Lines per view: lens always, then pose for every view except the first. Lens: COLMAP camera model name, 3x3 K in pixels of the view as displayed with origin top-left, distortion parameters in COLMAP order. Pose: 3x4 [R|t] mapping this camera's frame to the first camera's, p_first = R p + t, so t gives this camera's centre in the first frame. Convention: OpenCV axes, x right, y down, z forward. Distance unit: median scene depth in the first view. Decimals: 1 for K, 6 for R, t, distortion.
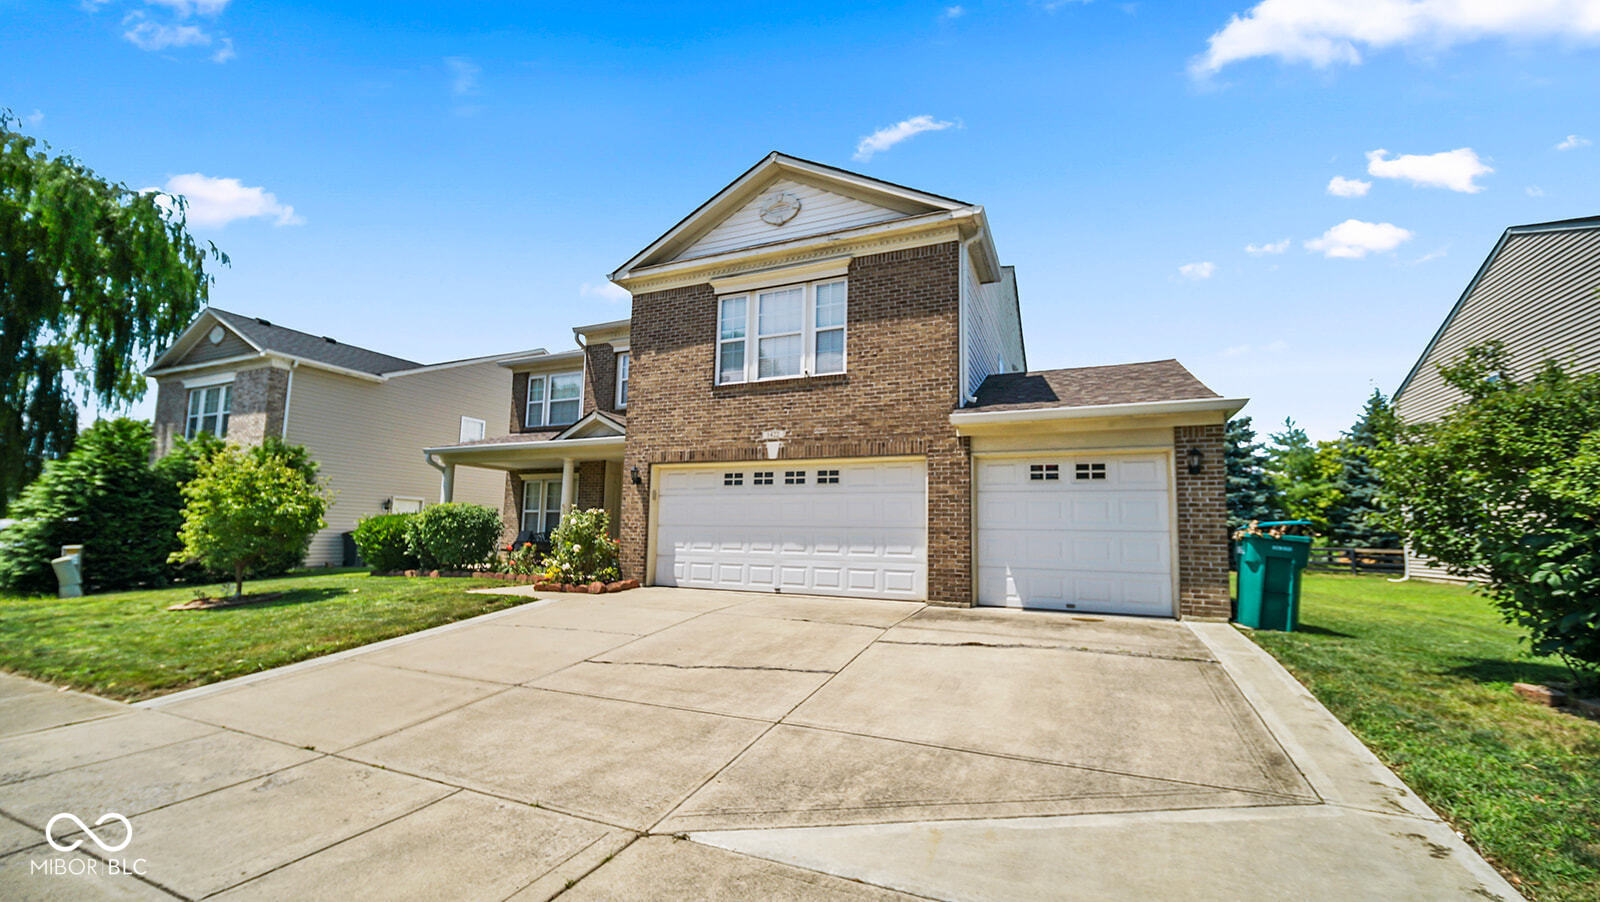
lens RADIAL K [[643.9, 0, 800.9], [0, 643.9, 465.1], [0, 0, 1]] dist [-0.001151, -0.000063]
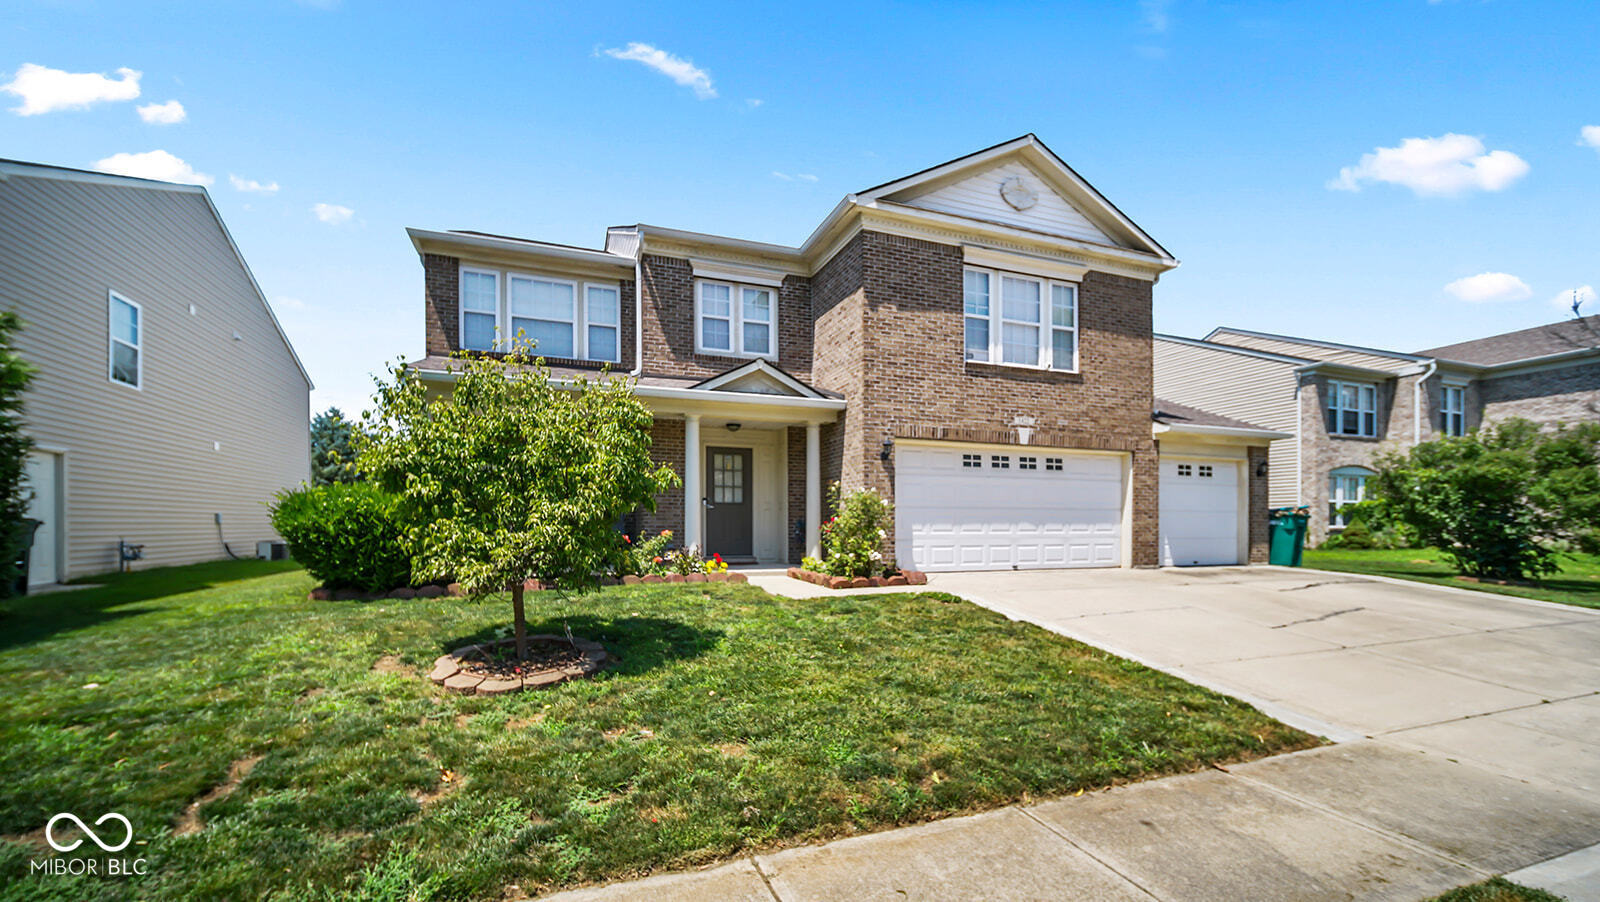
lens RADIAL K [[643.9, 0, 799.1], [0, 643.9, 511.7], [0, 0, 1]] dist [-0.001151, -0.000063]
pose [[0.709994, -0.010721, 0.704127, -1.022943], [-0.073144, 0.993353, 0.088878, 0.032292], [-0.700399, -0.114606, 0.704490, 0.494186]]
